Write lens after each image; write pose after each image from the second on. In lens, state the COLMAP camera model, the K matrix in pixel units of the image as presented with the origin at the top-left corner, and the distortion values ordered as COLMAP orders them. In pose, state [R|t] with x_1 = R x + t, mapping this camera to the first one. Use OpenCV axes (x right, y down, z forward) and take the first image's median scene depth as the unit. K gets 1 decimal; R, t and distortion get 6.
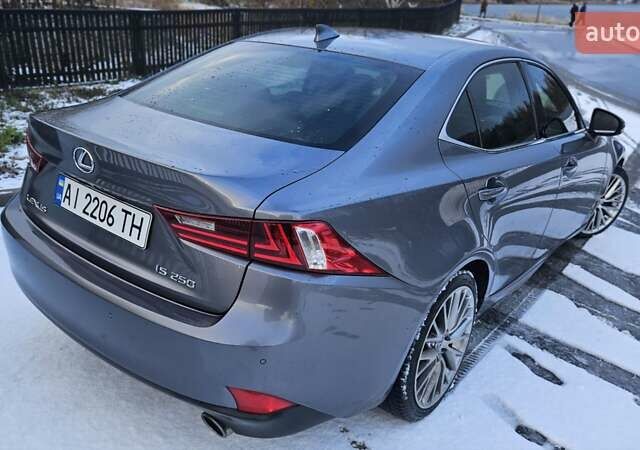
lens RADIAL K [[555.5, 0, 308.0], [0, 555.5, 224.5], [0, 0, 1]] dist [0.014940, 0.002329]
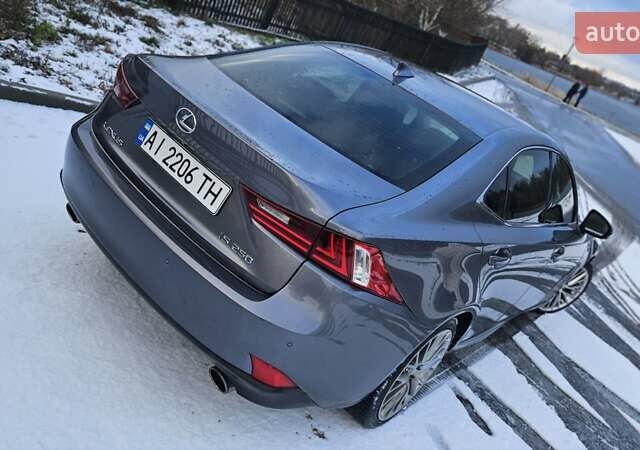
lens RADIAL K [[555.5, 0, 308.0], [0, 555.5, 224.5], [0, 0, 1]] dist [0.014940, 0.002329]
pose [[0.940296, 0.330062, 0.083076, -0.158497], [-0.332456, 0.942975, 0.016451, -0.015081], [-0.072908, -0.043088, 0.996407, -0.104276]]
